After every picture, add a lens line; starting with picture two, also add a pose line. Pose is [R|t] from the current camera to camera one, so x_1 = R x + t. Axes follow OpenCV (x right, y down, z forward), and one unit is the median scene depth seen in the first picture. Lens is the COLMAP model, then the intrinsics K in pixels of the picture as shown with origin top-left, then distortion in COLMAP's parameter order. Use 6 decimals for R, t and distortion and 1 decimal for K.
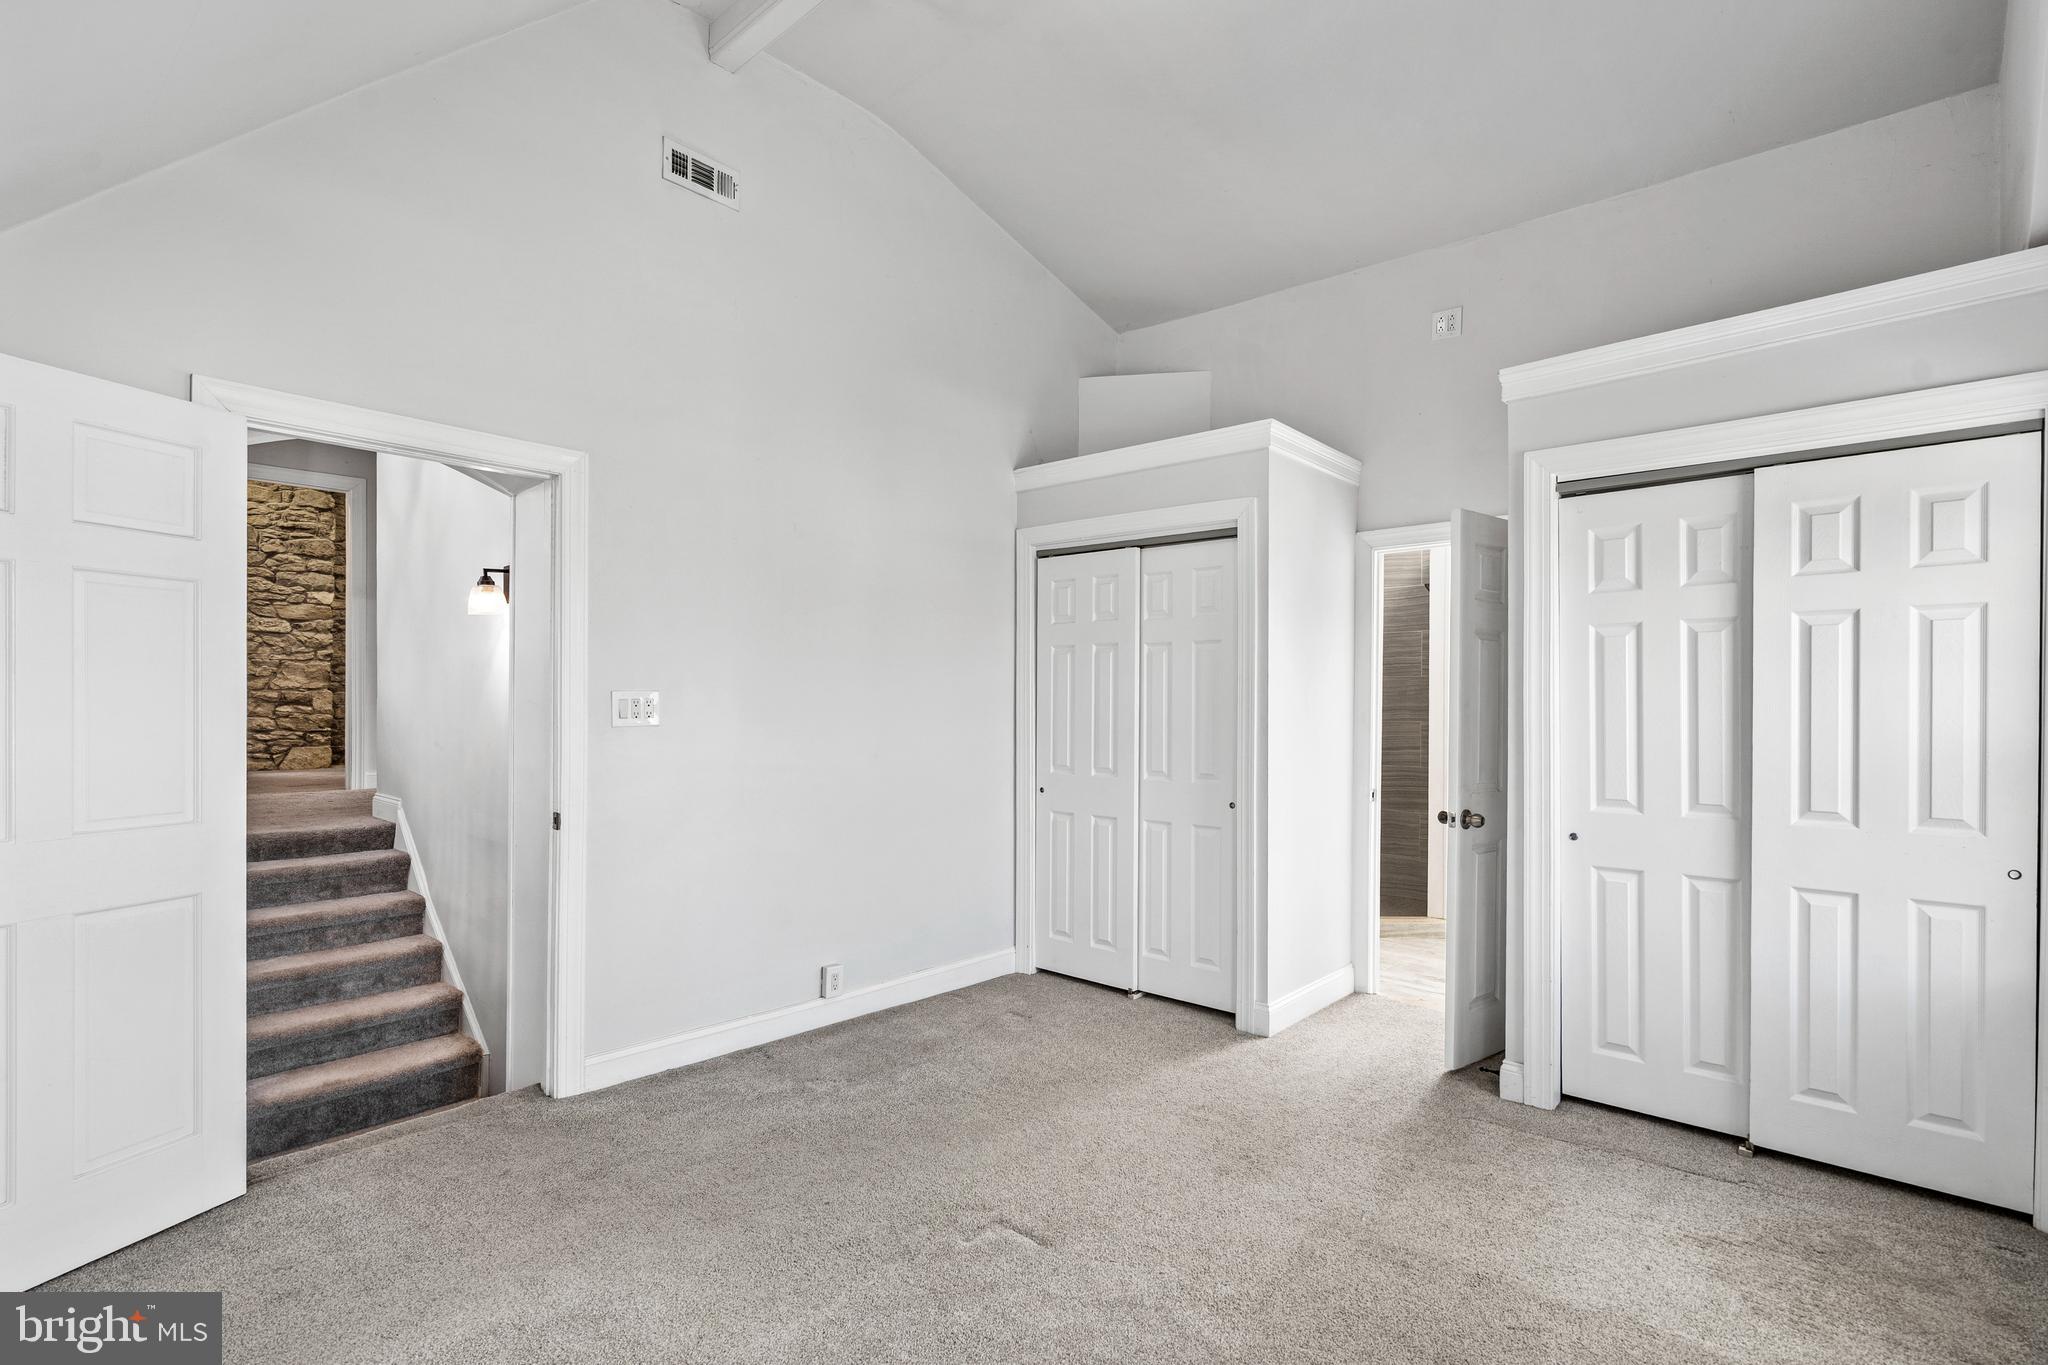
lens RADIAL K [[955.3, 0, 1048.8], [0, 955.3, 704.1], [0, 0, 1]] dist [-0.002818, 0.001207]
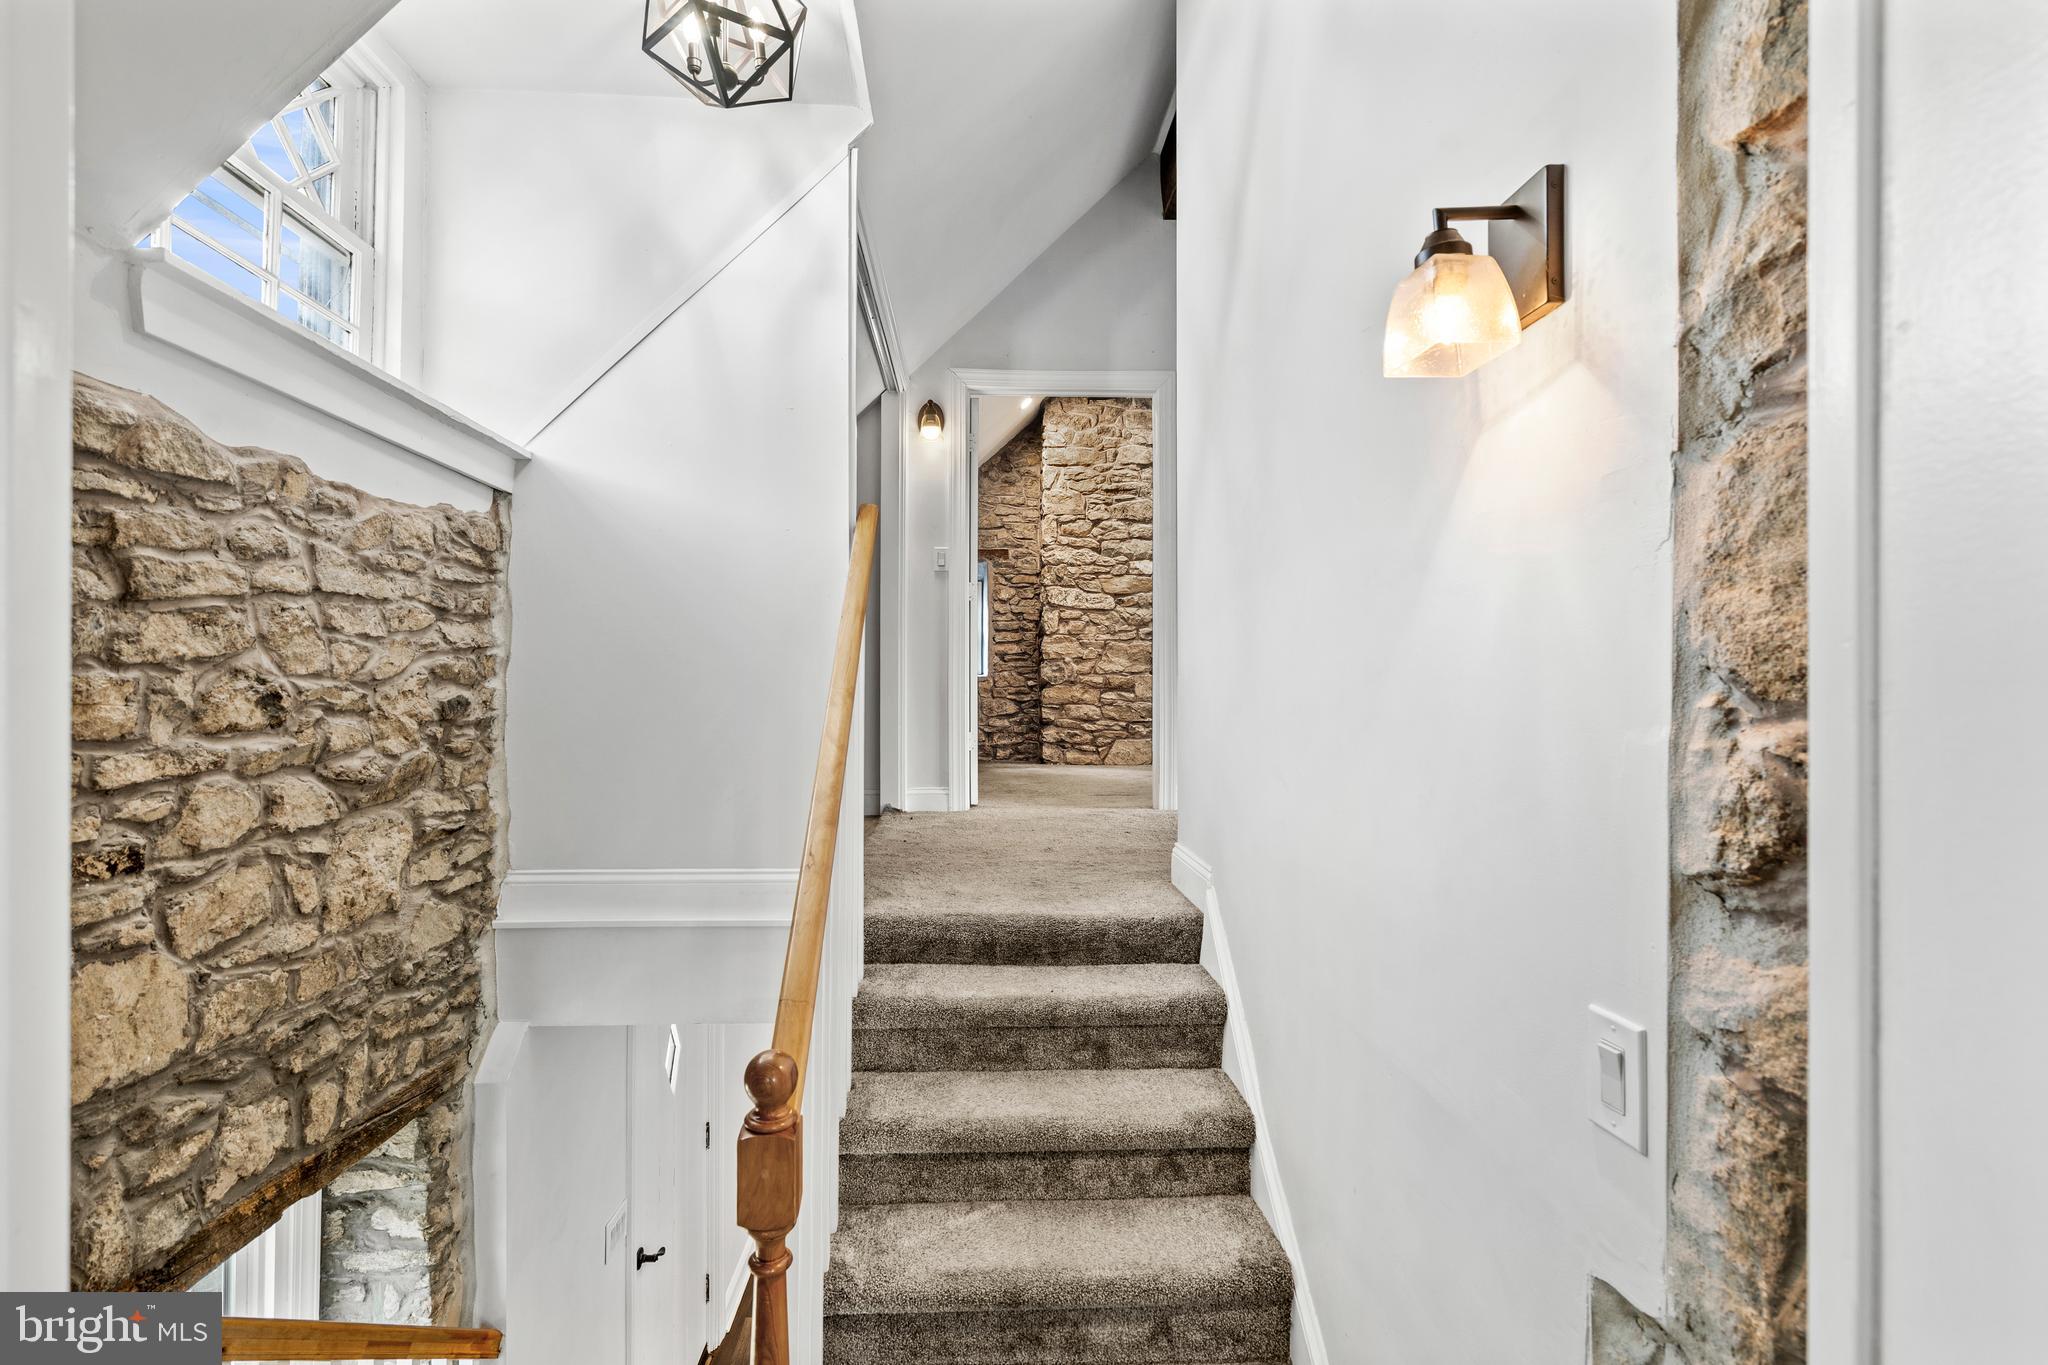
lens RADIAL K [[955.3, 0, 1014.6], [0, 955.3, 681.2], [0, 0, 1]] dist [-0.002818, 0.001207]
pose [[0.686598, -0.007938, -0.726994, -0.220472], [-0.002045, 0.999915, -0.012850, 0.003024], [0.727035, 0.010310, 0.686523, 0.332712]]
